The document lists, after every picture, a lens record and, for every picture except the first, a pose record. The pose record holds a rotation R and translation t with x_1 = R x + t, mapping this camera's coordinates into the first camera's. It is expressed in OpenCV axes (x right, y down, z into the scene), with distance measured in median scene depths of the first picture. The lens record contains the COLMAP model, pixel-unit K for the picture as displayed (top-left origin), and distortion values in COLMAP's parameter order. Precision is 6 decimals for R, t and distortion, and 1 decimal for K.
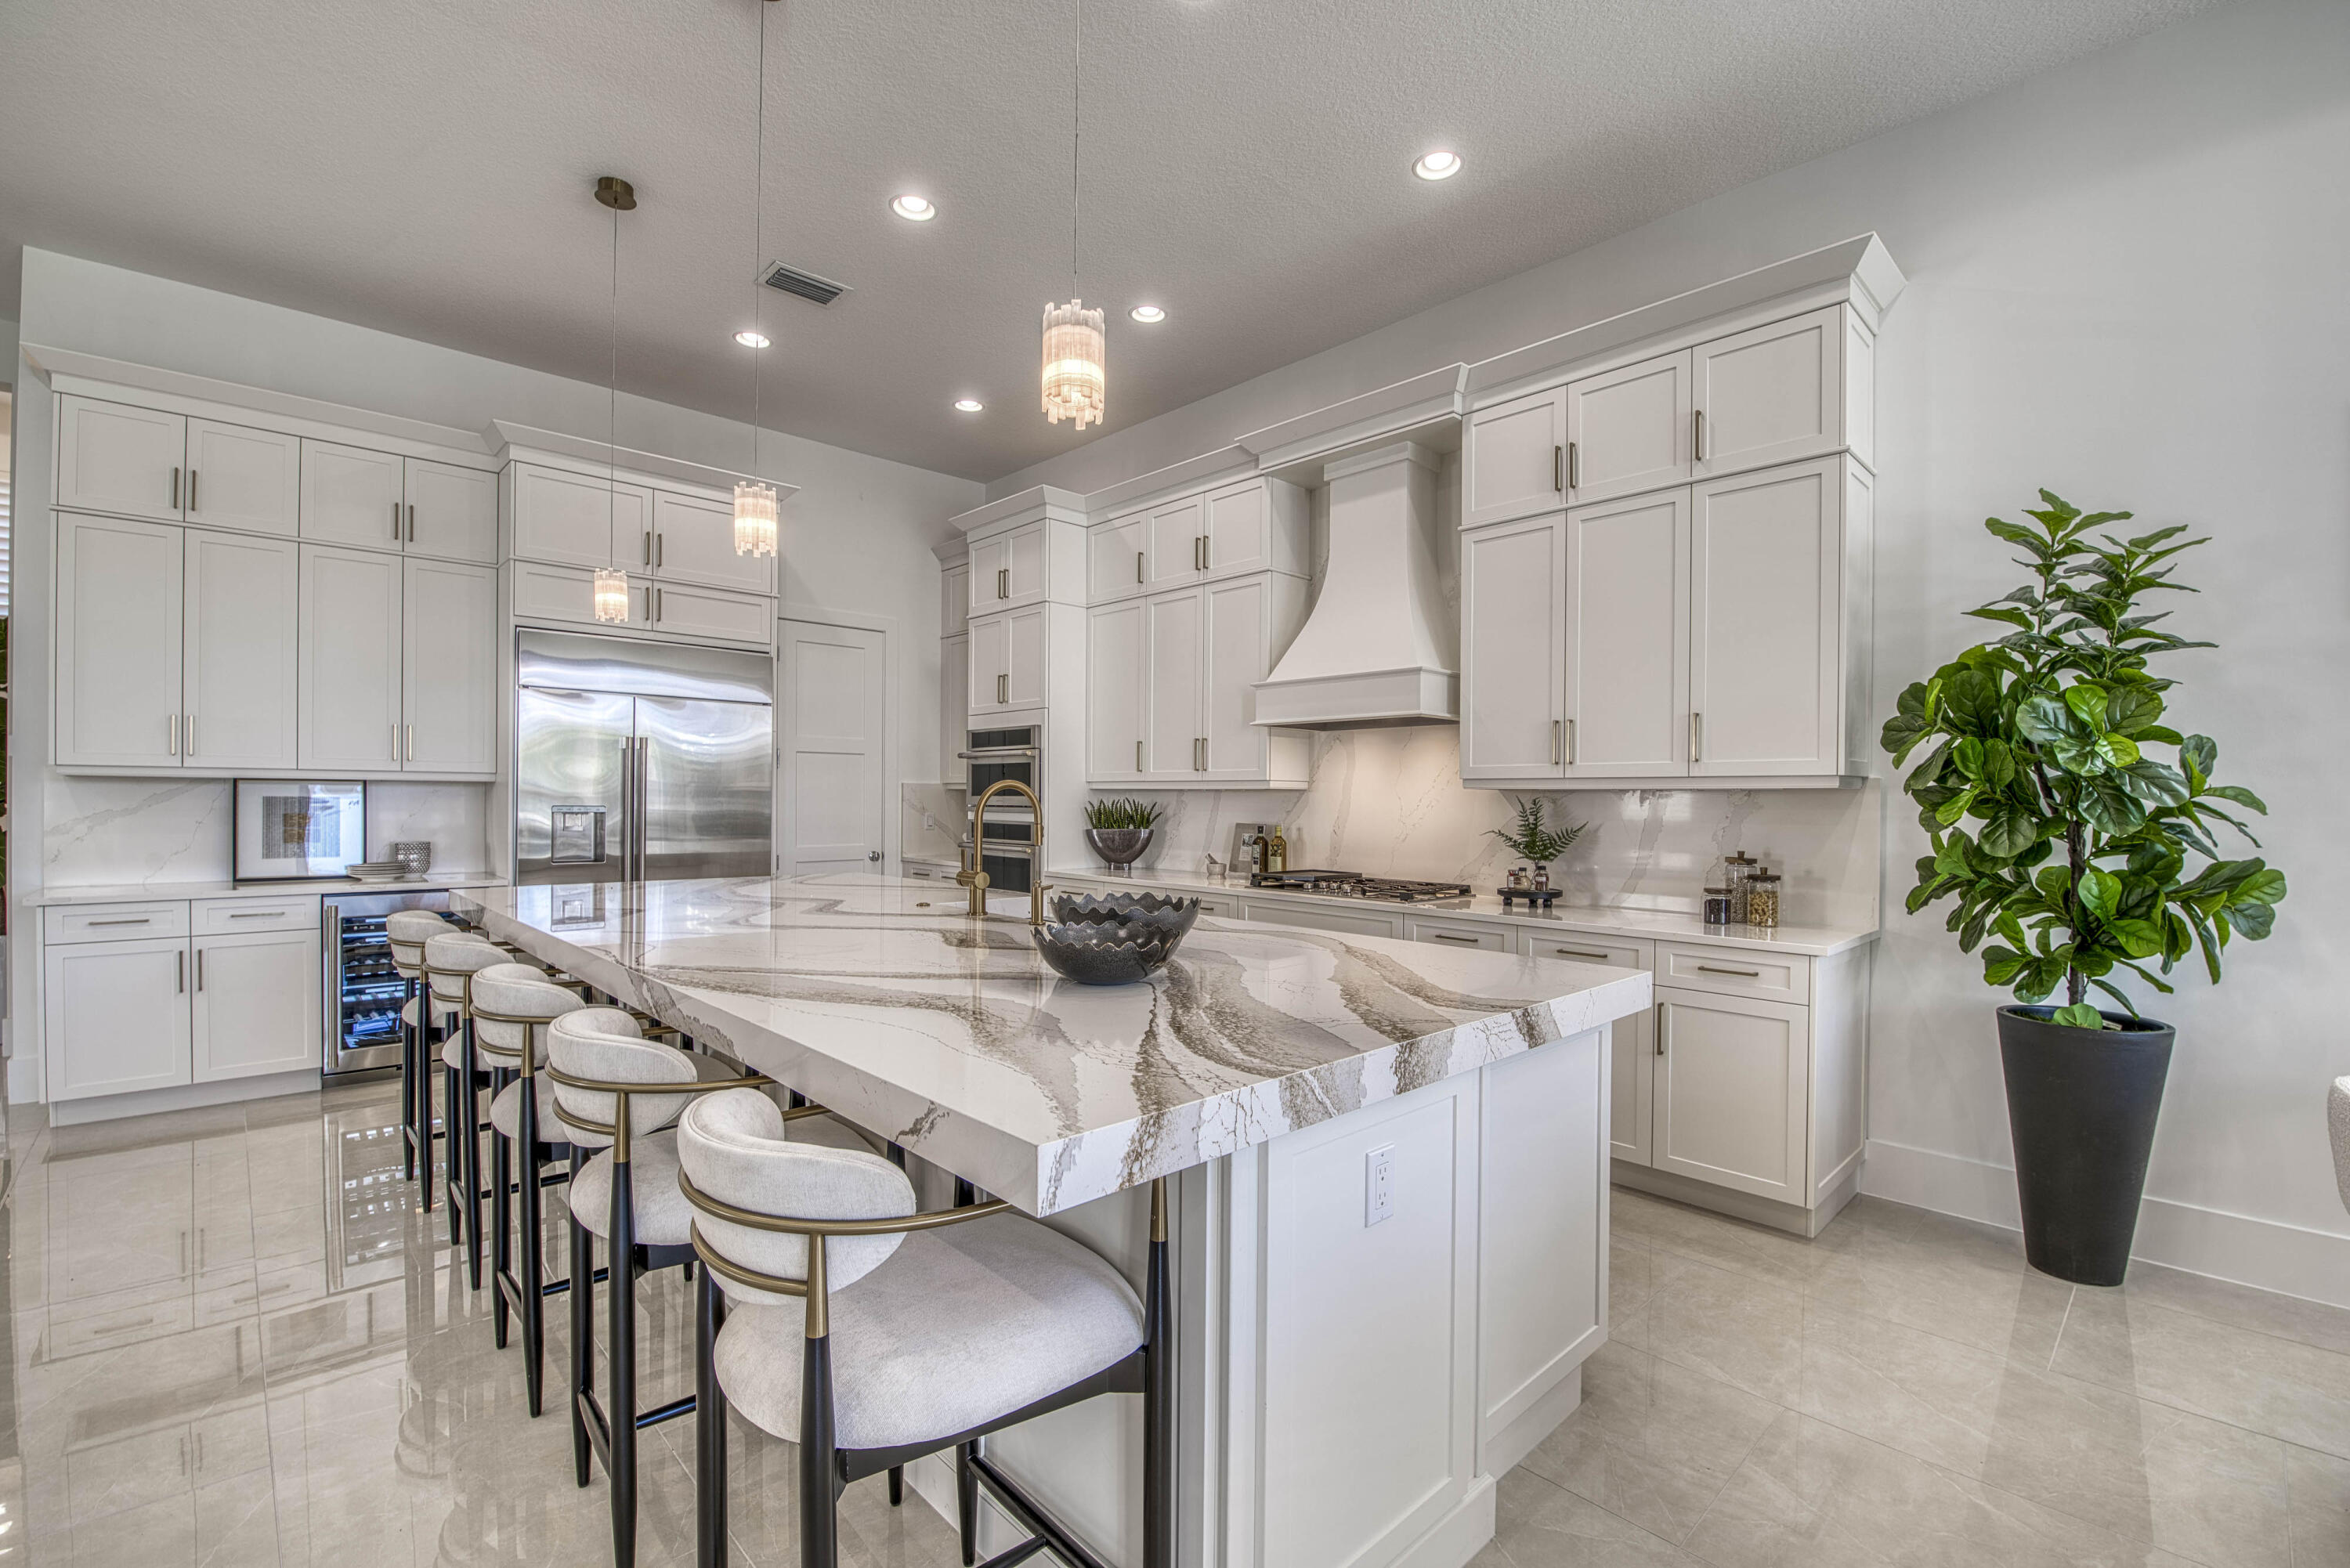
lens RADIAL K [[1012.0, 0, 1204.2], [0, 1012.0, 803.1], [0, 0, 1]] dist [-0.006727, -0.007321]
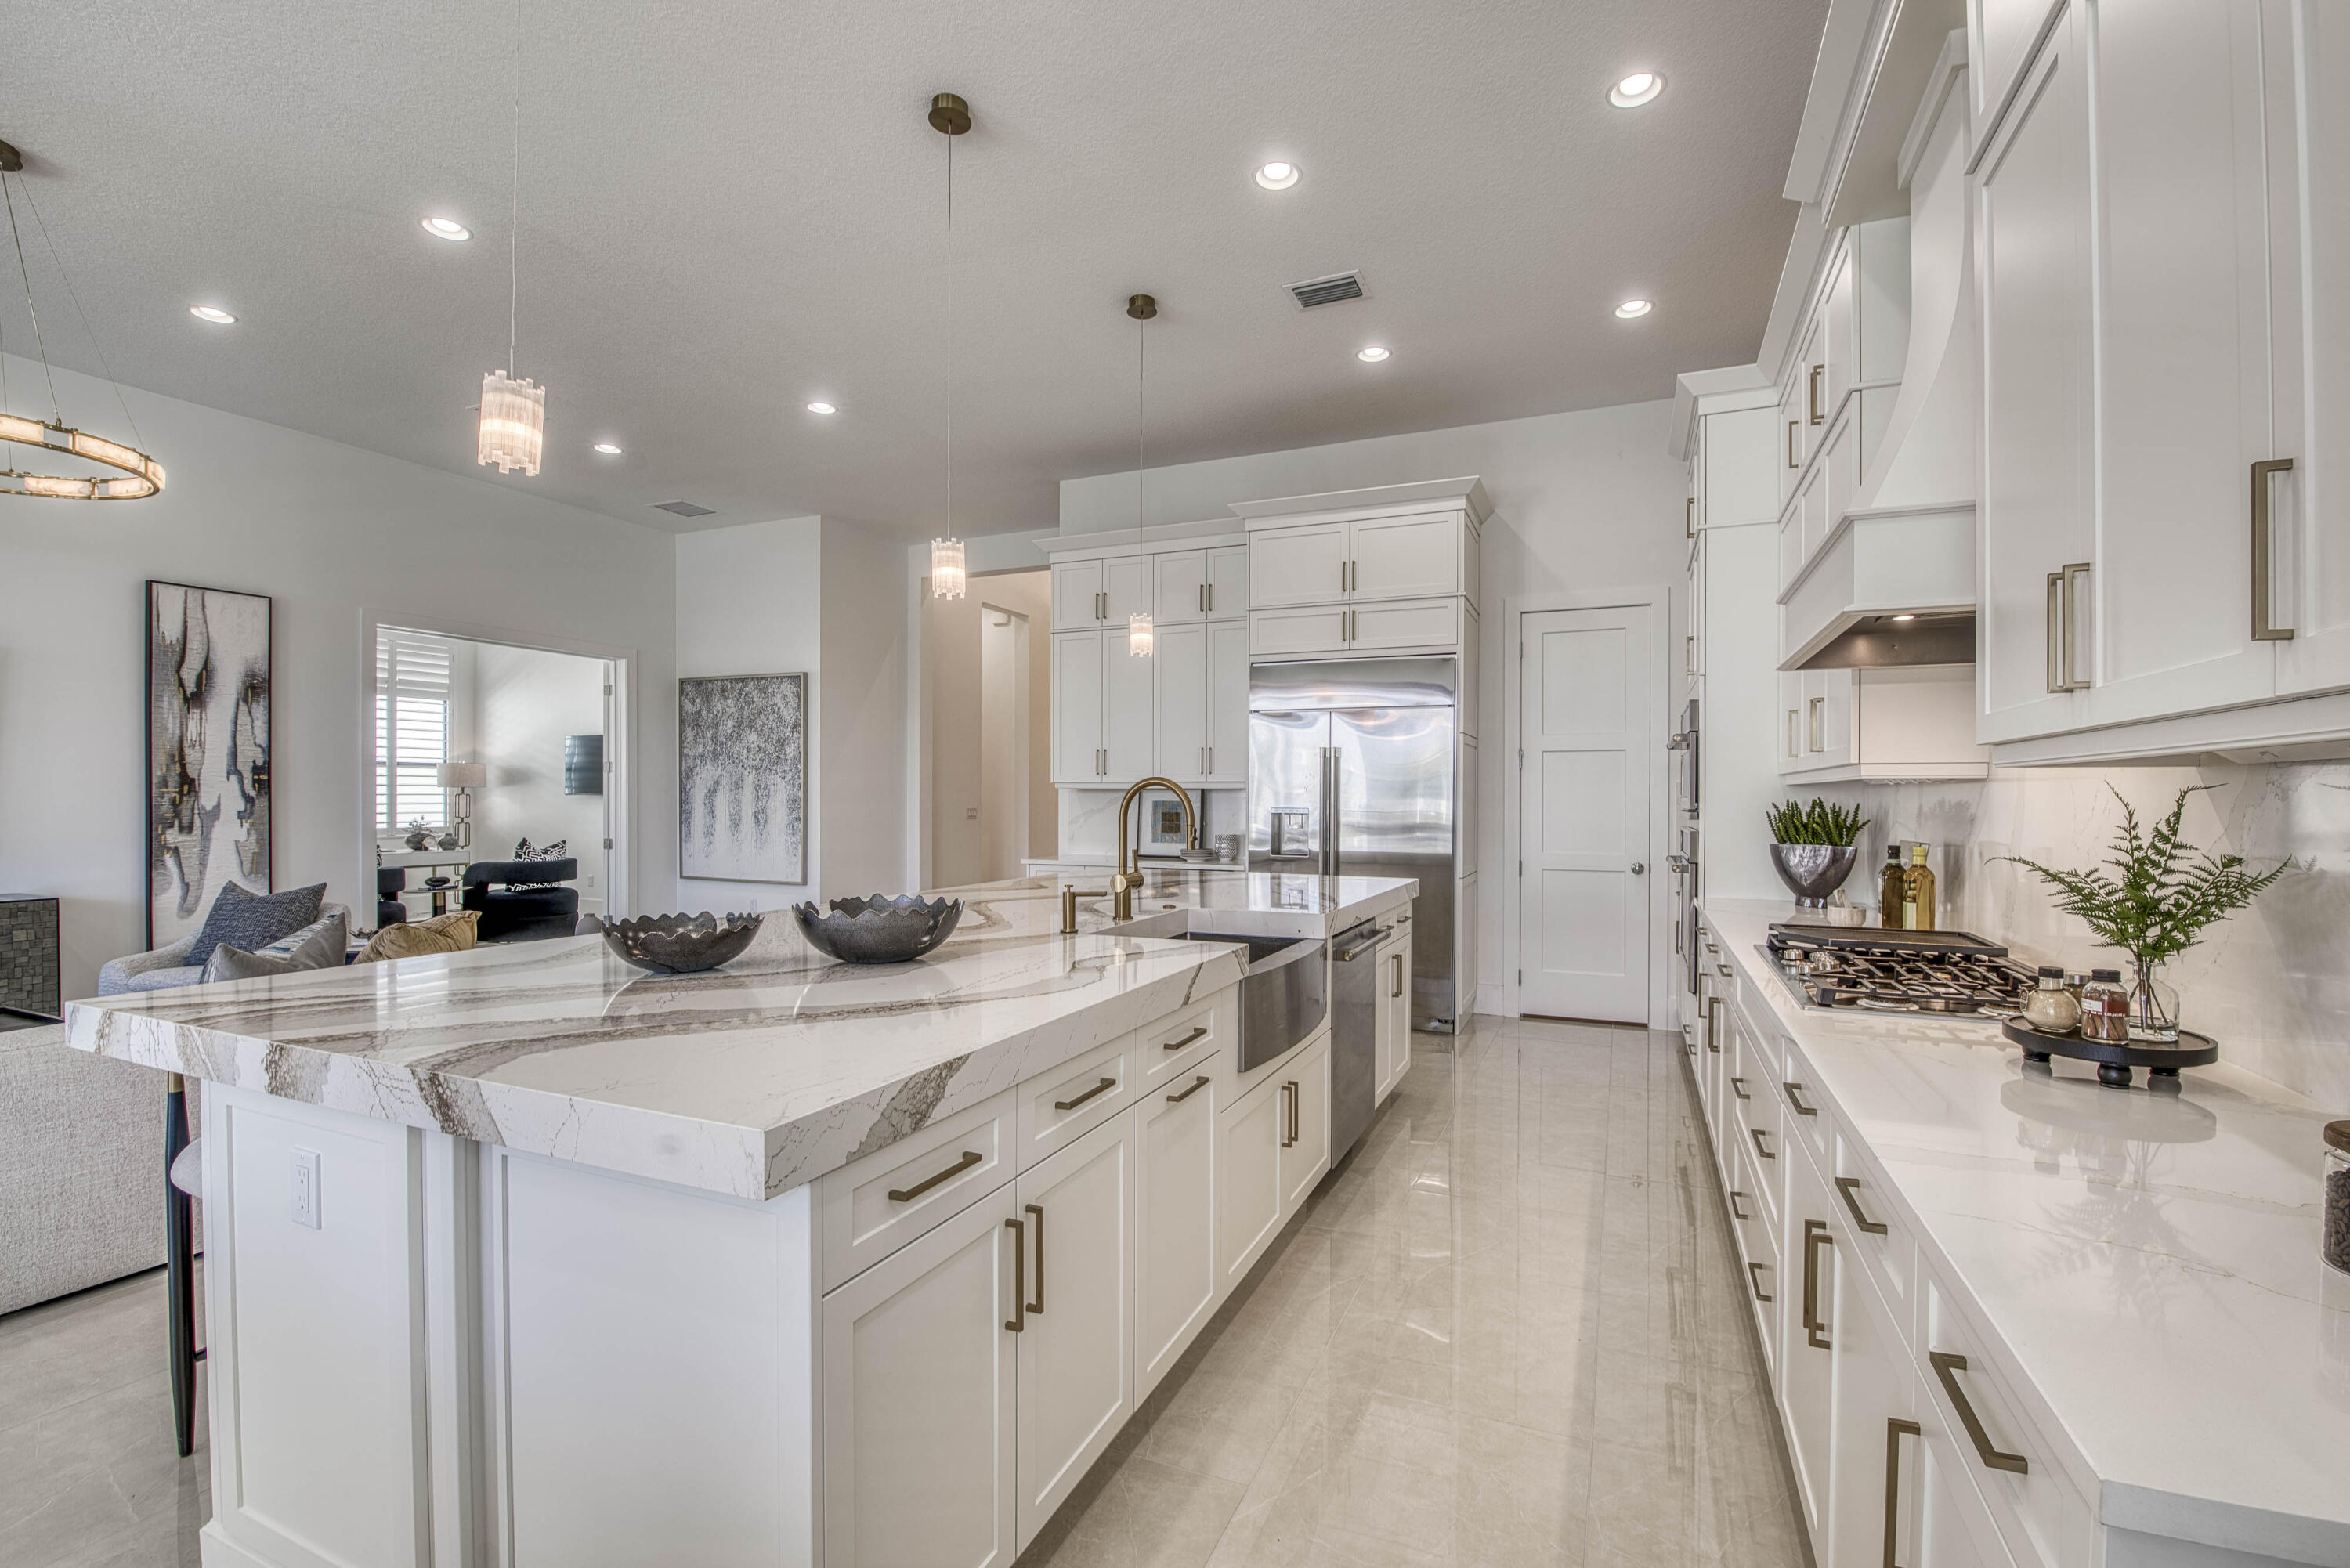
lens RADIAL K [[1012.0, 0, 1201.8], [0, 1012.0, 806.8], [0, 0, 1]] dist [-0.006727, -0.007321]
pose [[0.391242, 0.000379, -0.920288, 0.524203], [-0.003772, 0.999992, -0.001192, 0.004297], [0.920280, 0.003938, 0.391240, 0.533397]]
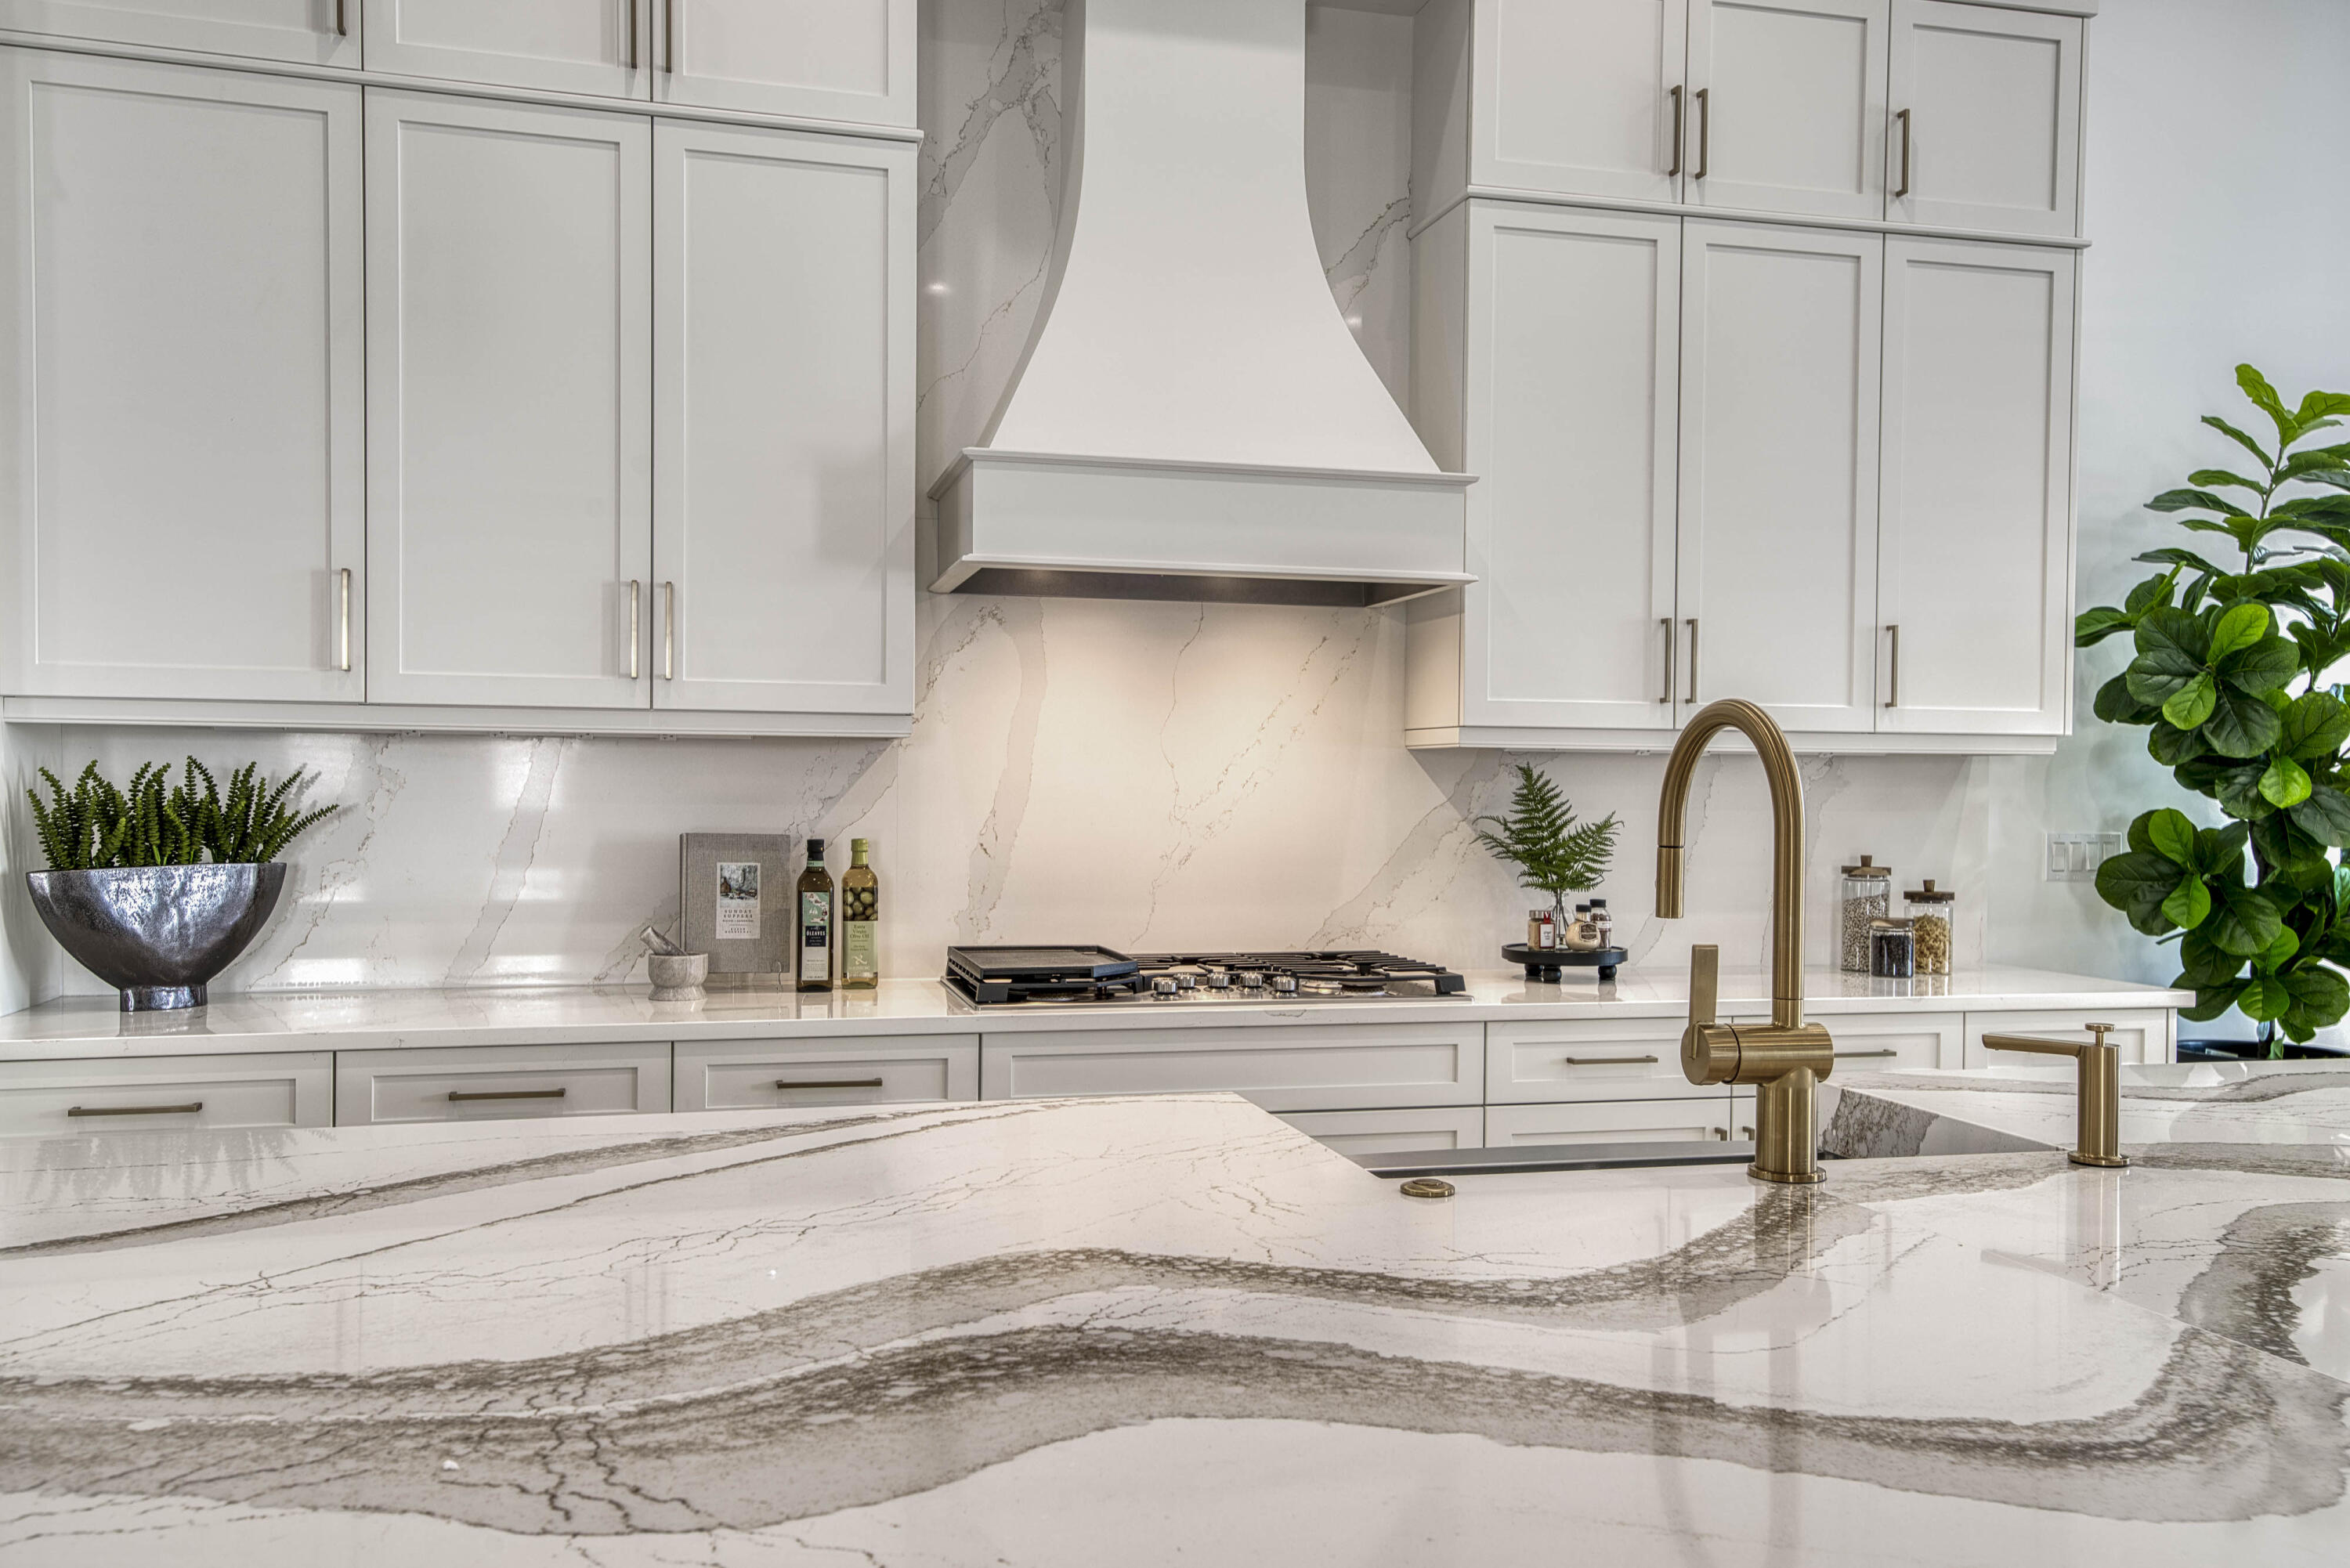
lens RADIAL K [[2003.1, 0, 1189.5], [0, 2003.1, 793.3], [0, 0, 1]] dist [0.048888, 0.003262]
pose [[0.484880, -0.013690, 0.874474, -0.634767], [-0.003525, 0.999839, 0.017607, -0.008483], [-0.874574, -0.011620, 0.484753, 0.664453]]
